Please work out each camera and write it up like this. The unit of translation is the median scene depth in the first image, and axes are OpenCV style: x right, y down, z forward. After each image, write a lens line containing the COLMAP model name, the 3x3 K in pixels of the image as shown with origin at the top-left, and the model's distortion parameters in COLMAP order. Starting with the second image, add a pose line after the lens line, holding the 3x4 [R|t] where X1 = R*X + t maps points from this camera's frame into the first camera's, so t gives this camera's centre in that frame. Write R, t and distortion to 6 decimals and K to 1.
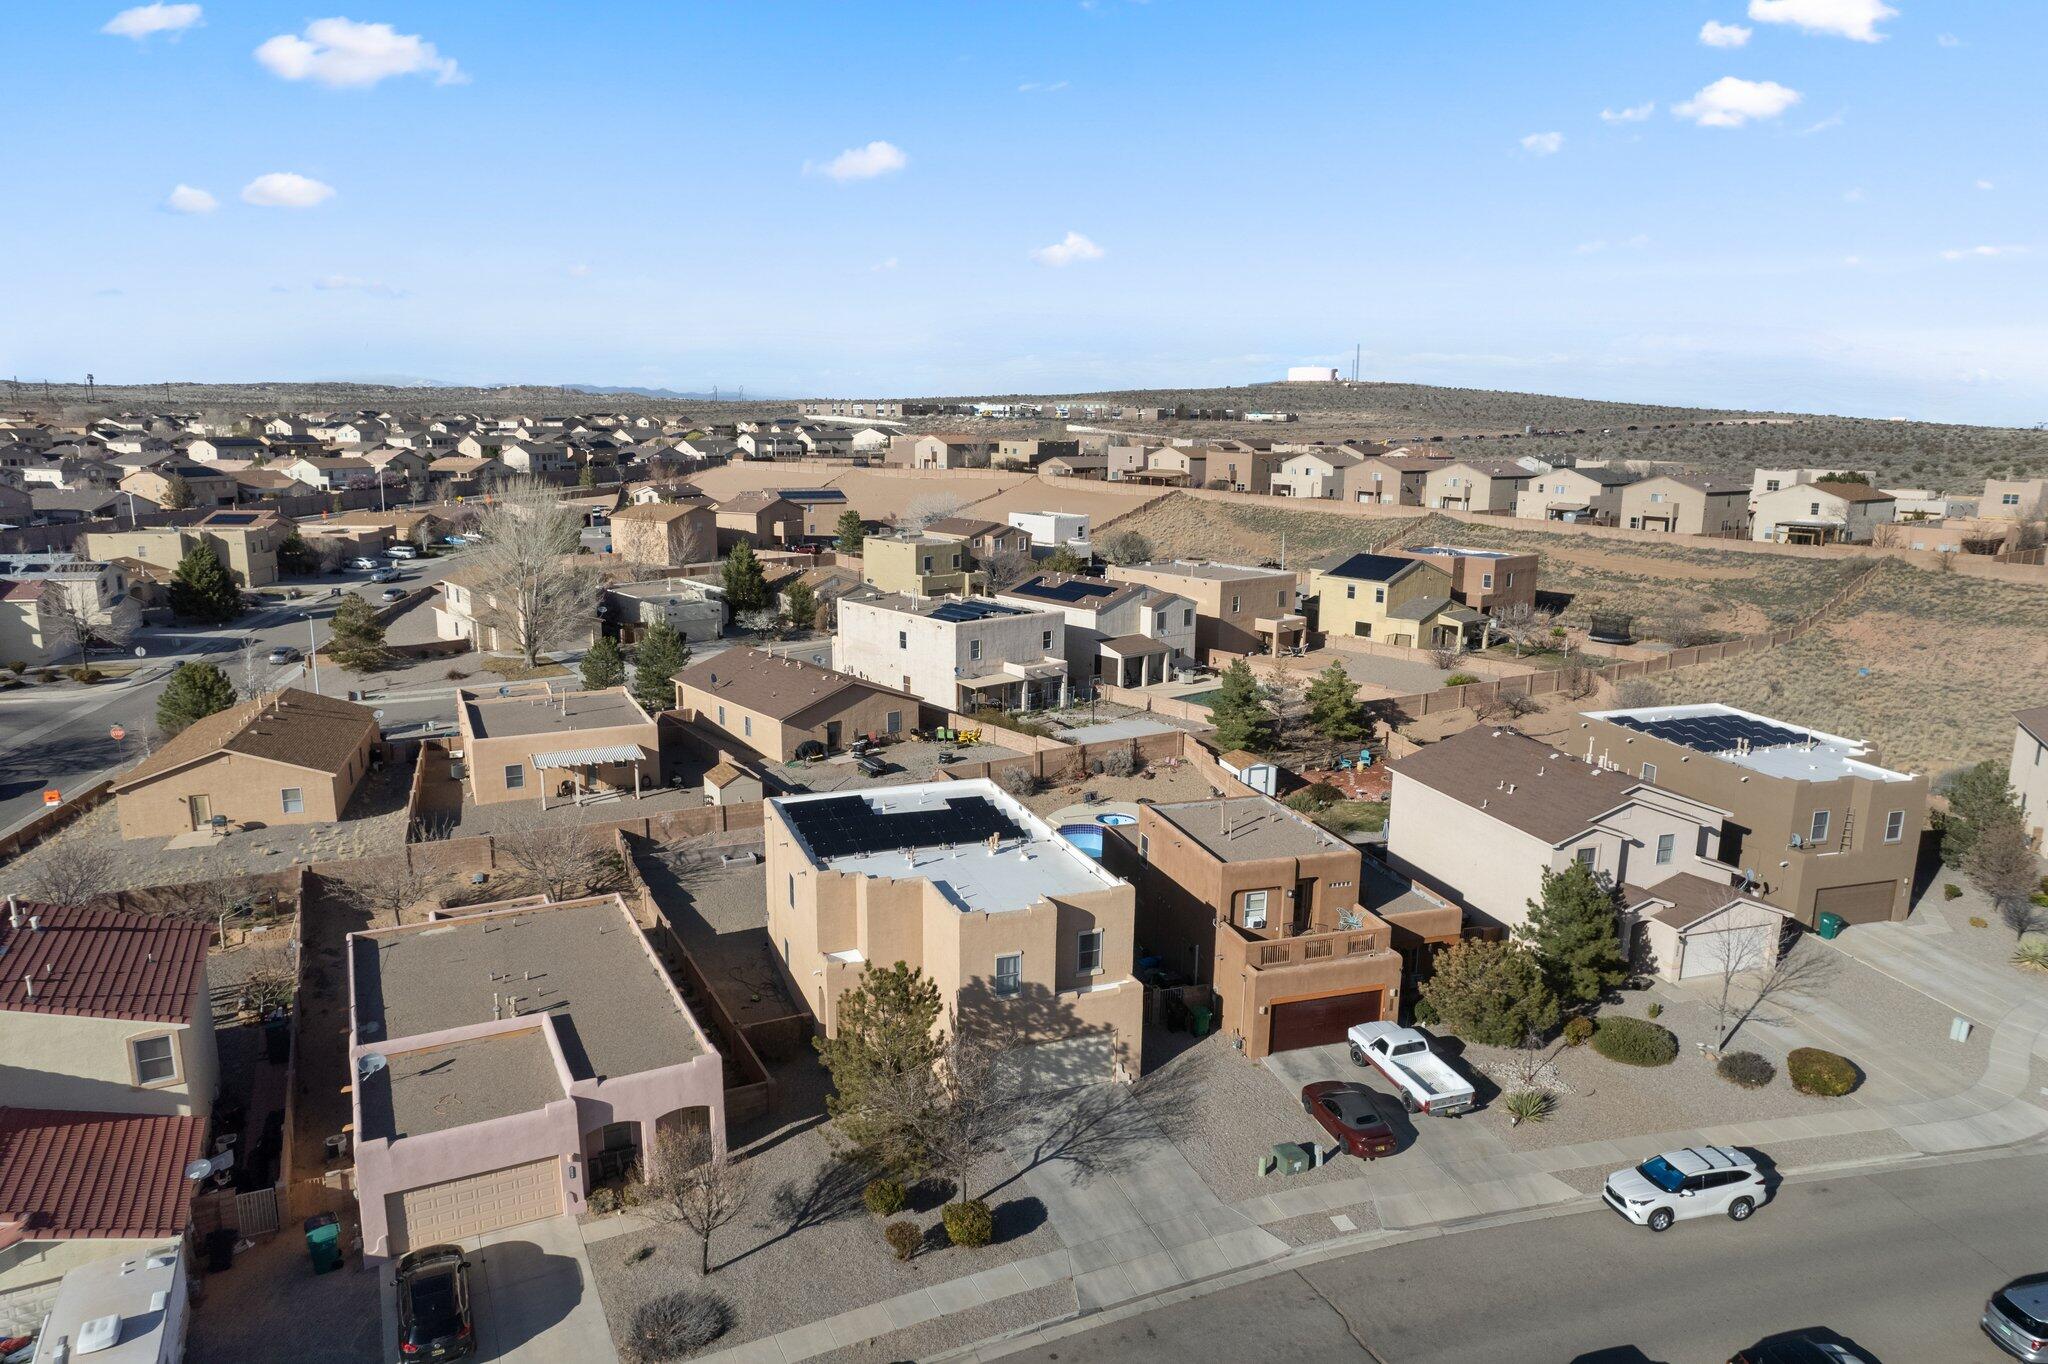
lens RADIAL K [[1305.4, 0, 1011.5], [0, 1305.4, 686.3], [0, 0, 1]] dist [-0.080369, 0.077502]
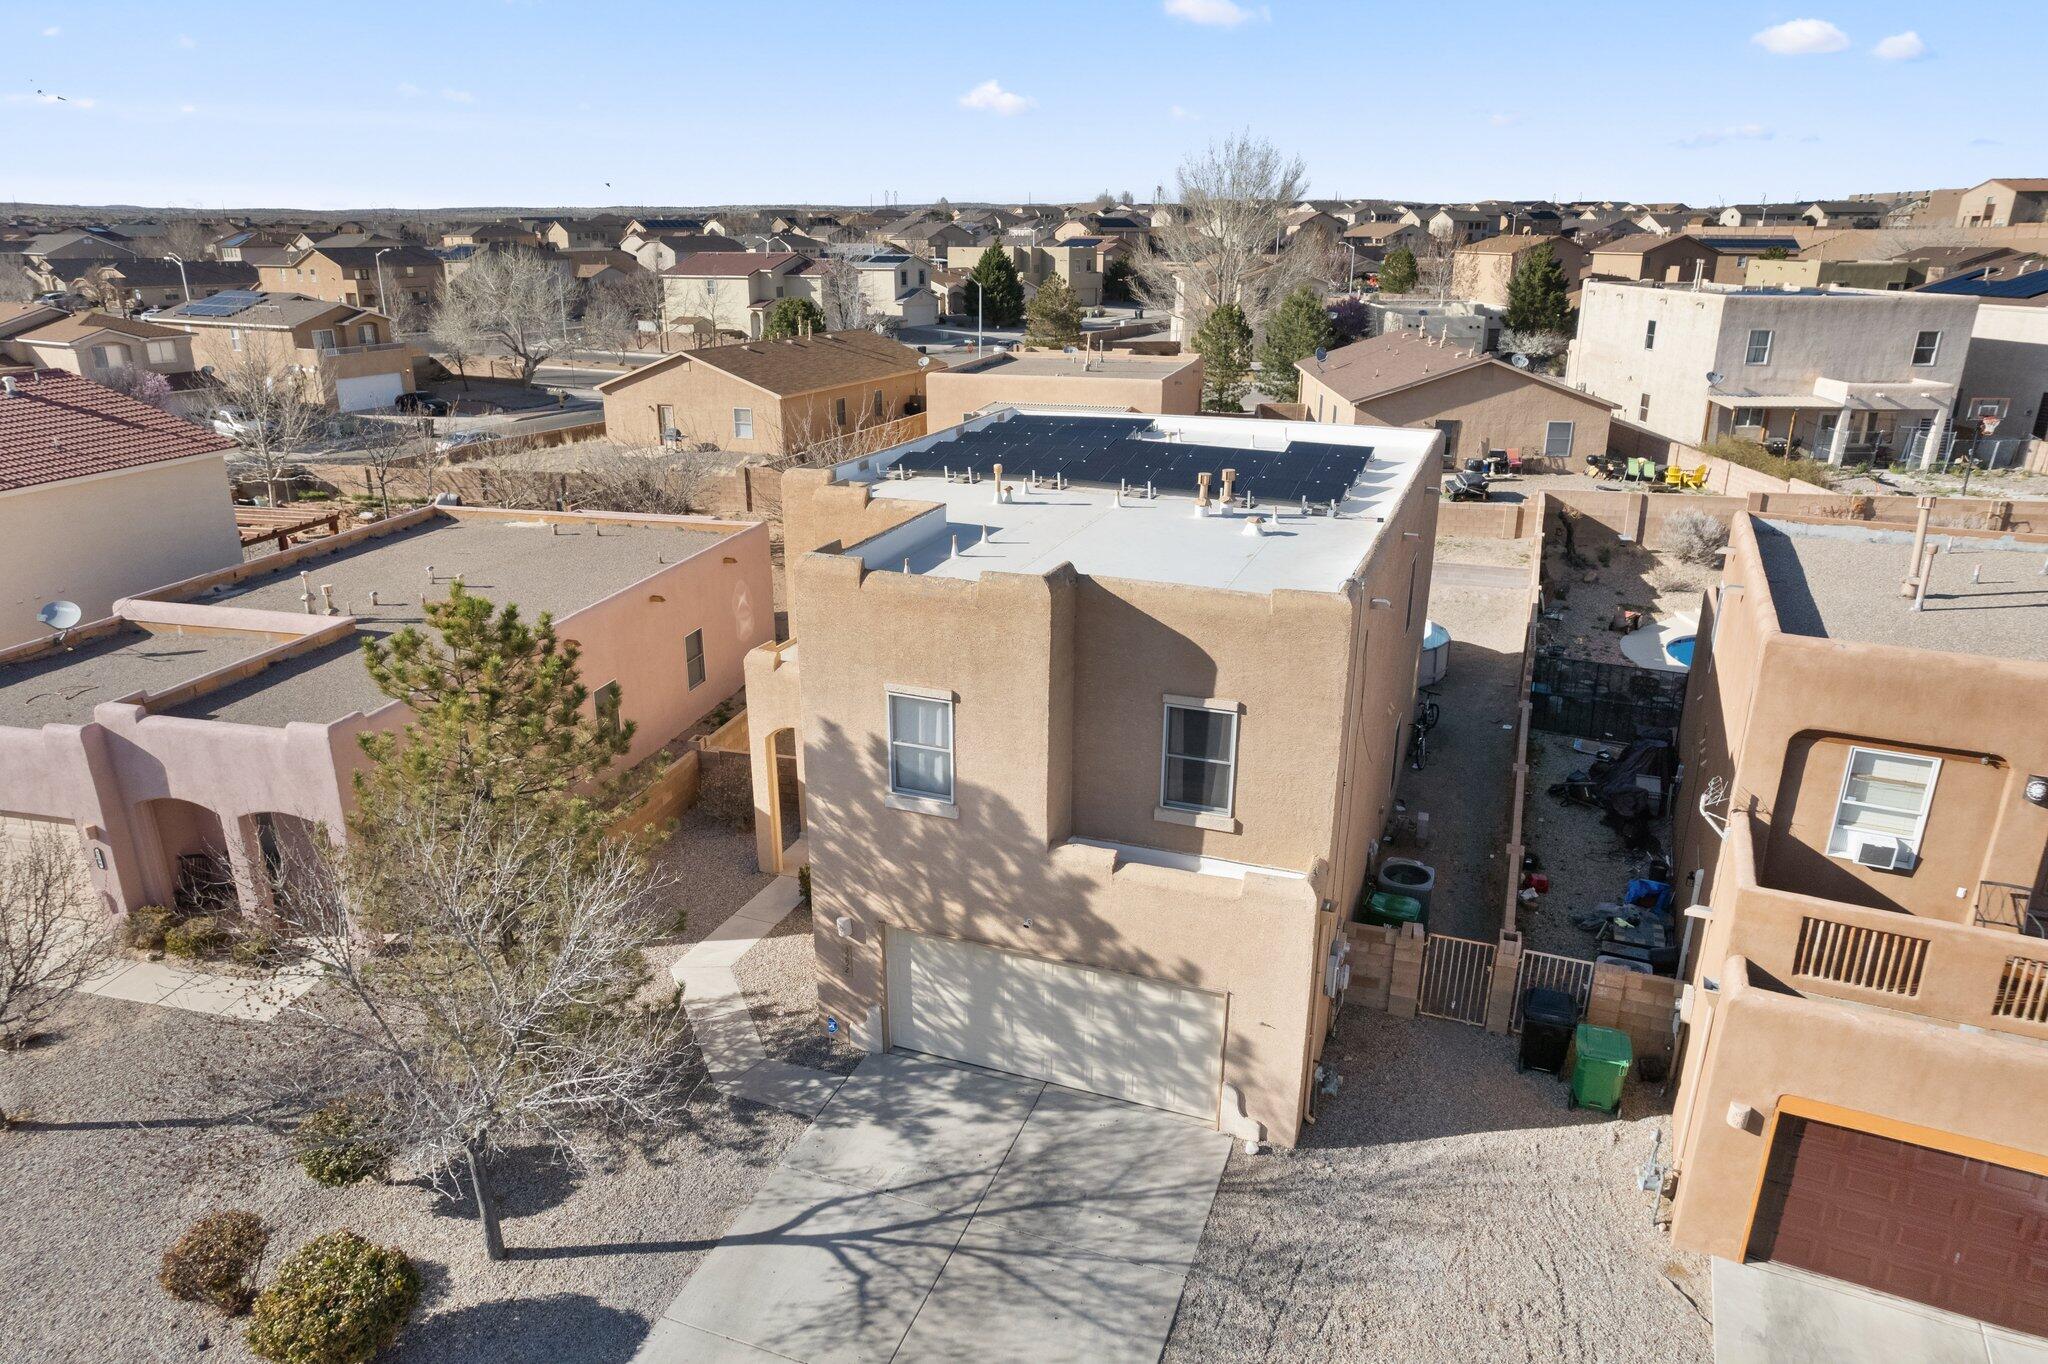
lens RADIAL K [[1305.4, 0, 1011.5], [0, 1305.4, 686.3], [0, 0, 1]] dist [-0.080369, 0.077502]
pose [[0.745556, 0.214206, -0.631081, 0.219174], [-0.129419, 0.975447, 0.178198, 0.115564], [0.653757, -0.051183, 0.754972, 0.632819]]
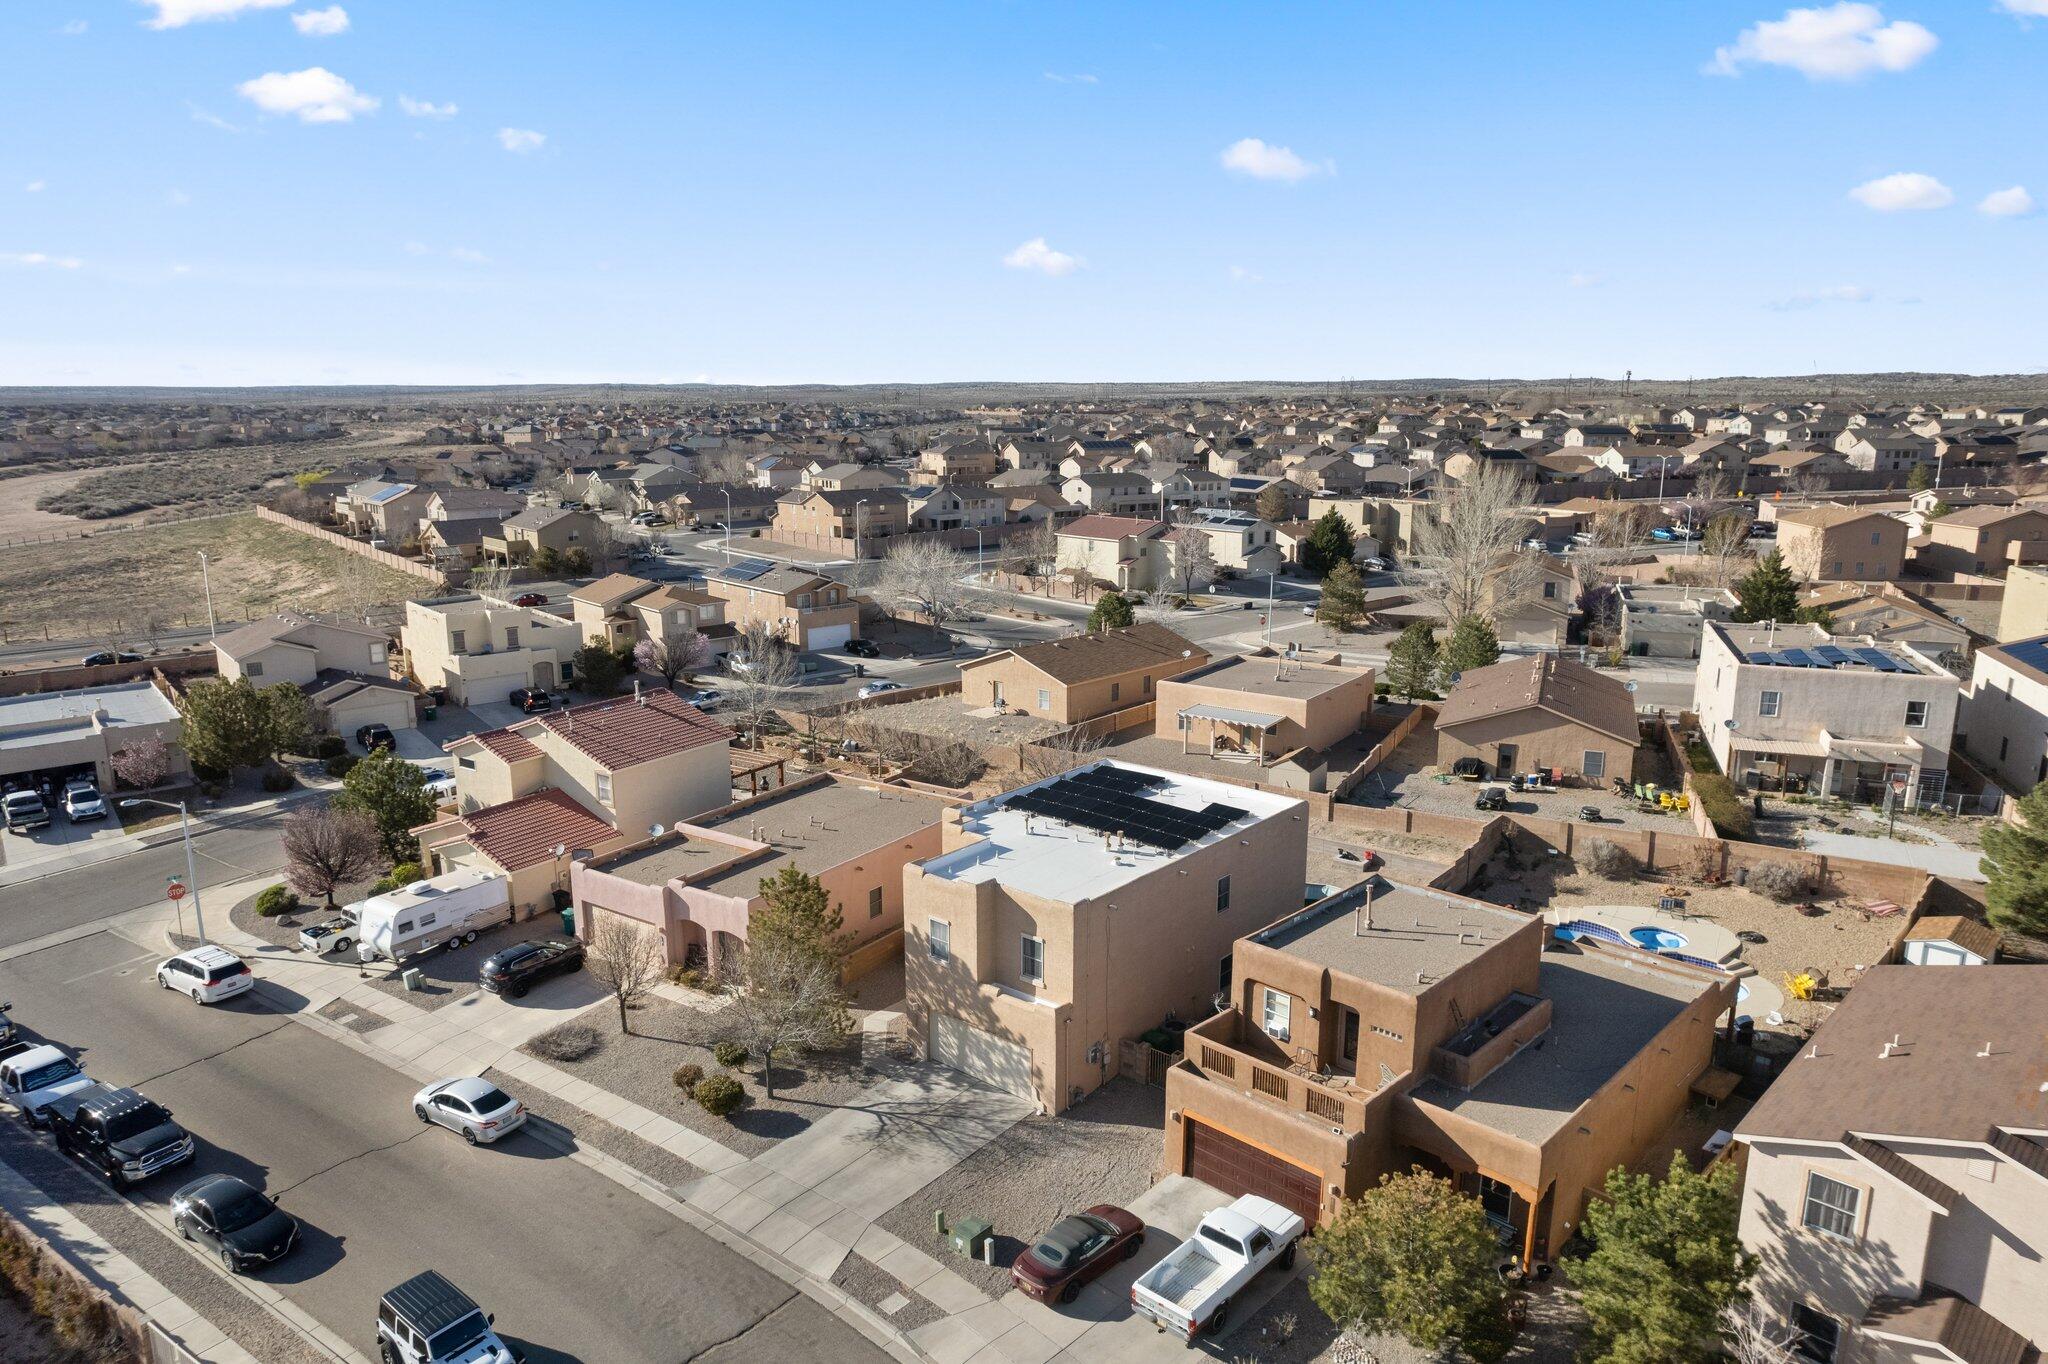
lens RADIAL K [[1297.6, 0, 1024.0], [0, 1297.6, 682.0], [0, 0, 1]] dist [-0.060452, 0.040131]
pose [[0.486749, 0.173256, -0.856188, 0.747114], [-0.170581, 0.980117, 0.101357, -0.078275], [0.856725, 0.096714, 0.506625, 0.452369]]
